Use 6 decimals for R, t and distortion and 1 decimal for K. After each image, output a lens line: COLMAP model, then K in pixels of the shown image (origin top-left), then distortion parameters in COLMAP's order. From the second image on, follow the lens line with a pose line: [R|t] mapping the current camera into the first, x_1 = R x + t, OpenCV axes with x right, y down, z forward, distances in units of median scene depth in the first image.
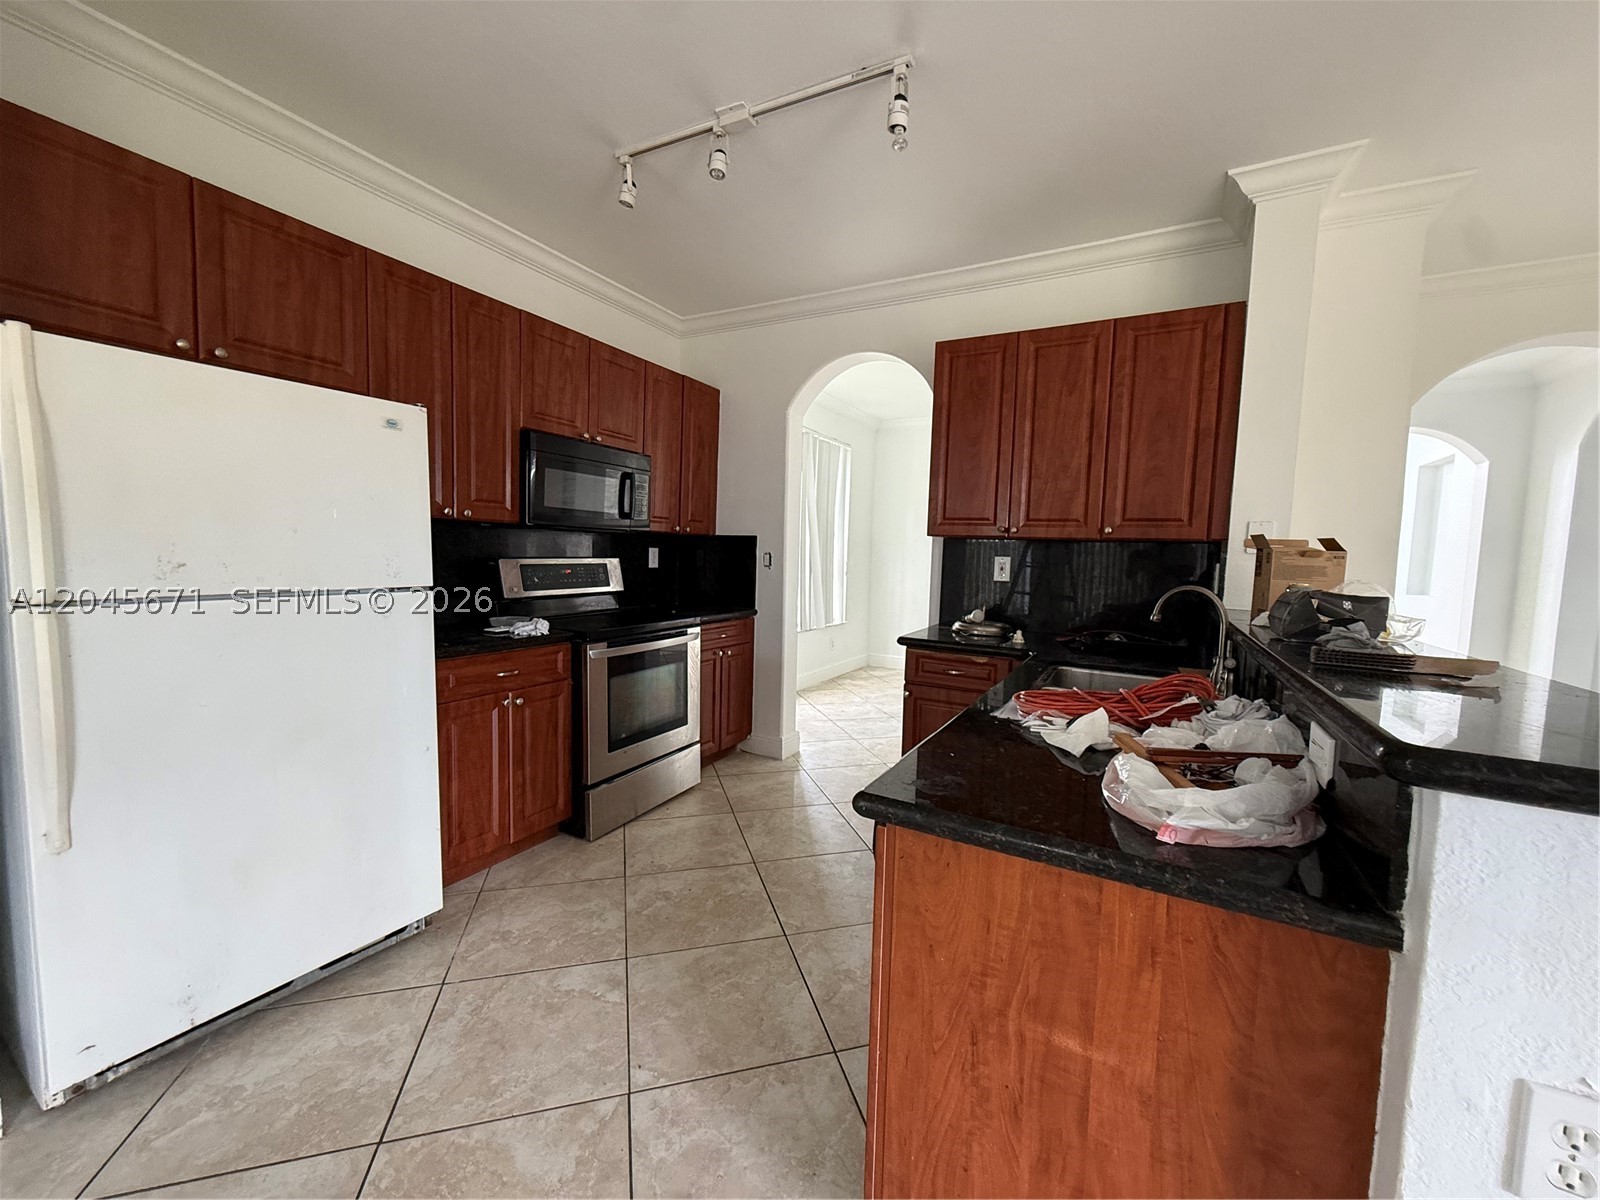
lens RADIAL K [[638.0, 0, 803.5], [0, 638.0, 598.5], [0, 0, 1]] dist [0.001207, -0.000050]
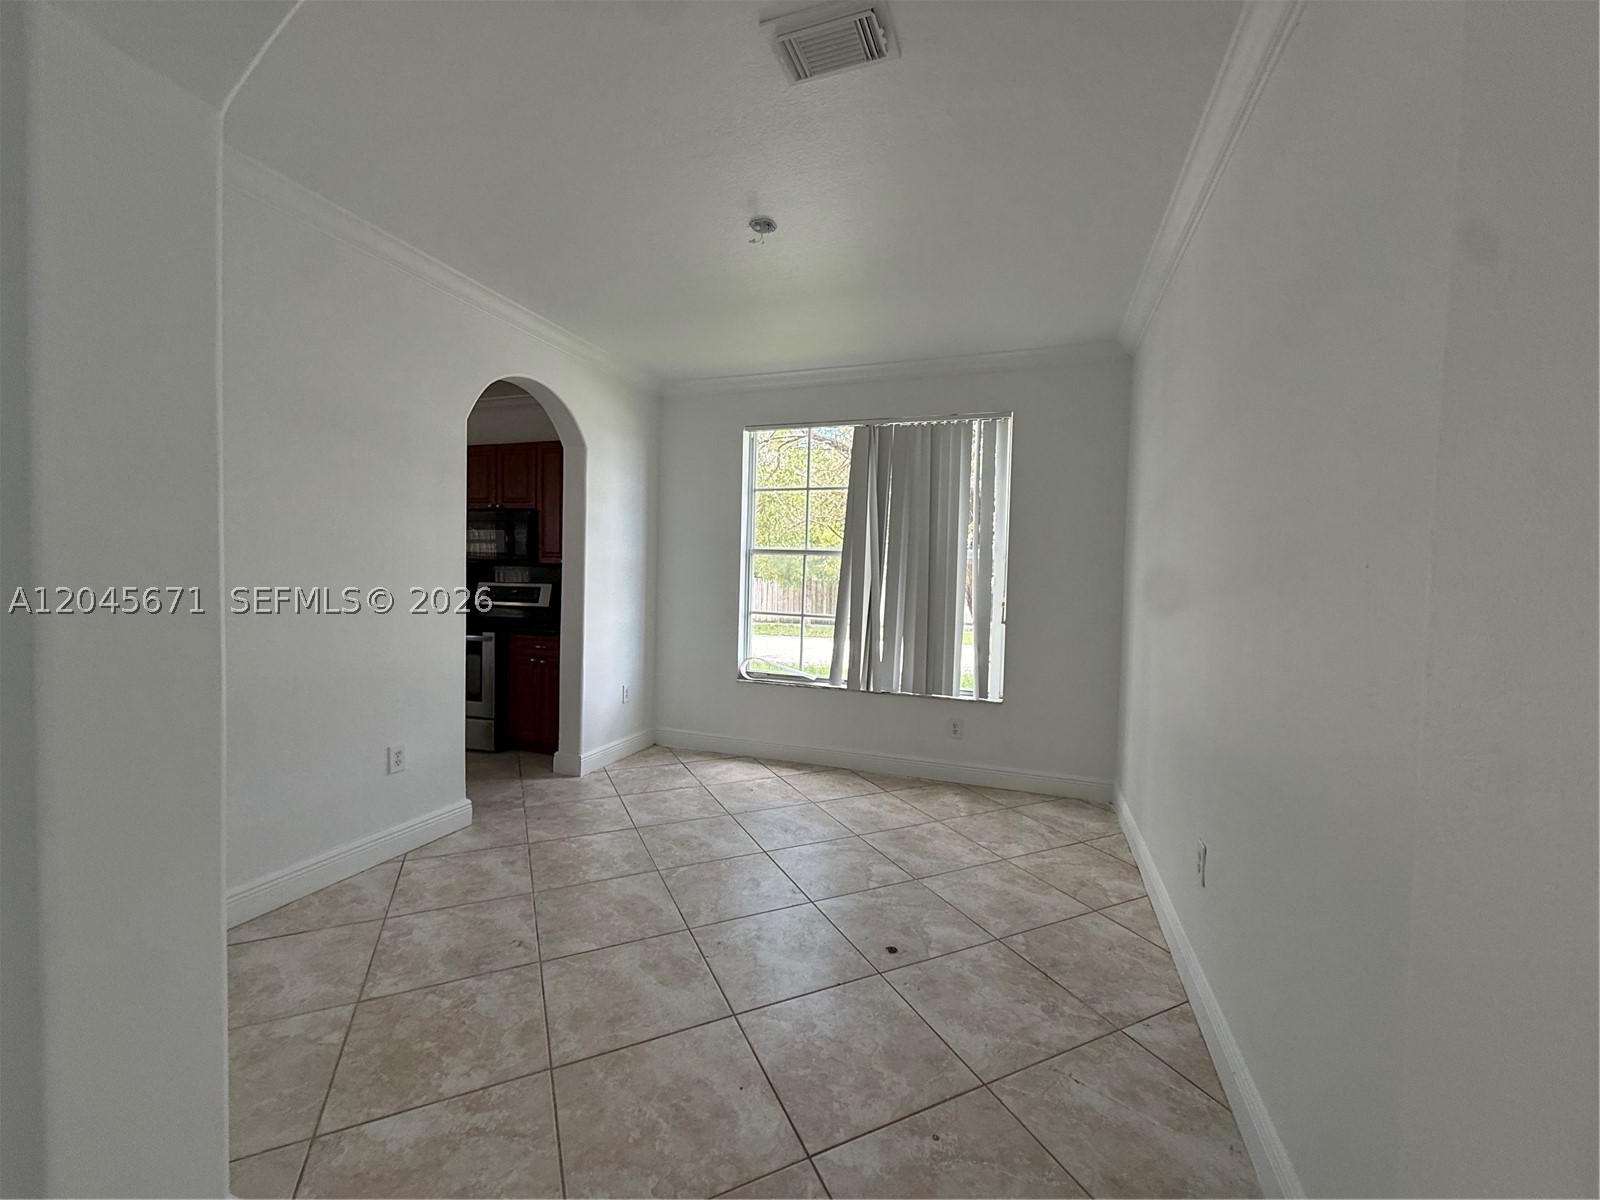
lens RADIAL K [[638.0, 0, 803.5], [0, 638.0, 598.5], [0, 0, 1]] dist [0.001207, -0.000050]
pose [[0.156266, 0.006463, -0.987694, 1.604415], [-0.093976, 0.995539, -0.008354, -0.097397], [0.983234, 0.094125, 0.156176, 1.806611]]
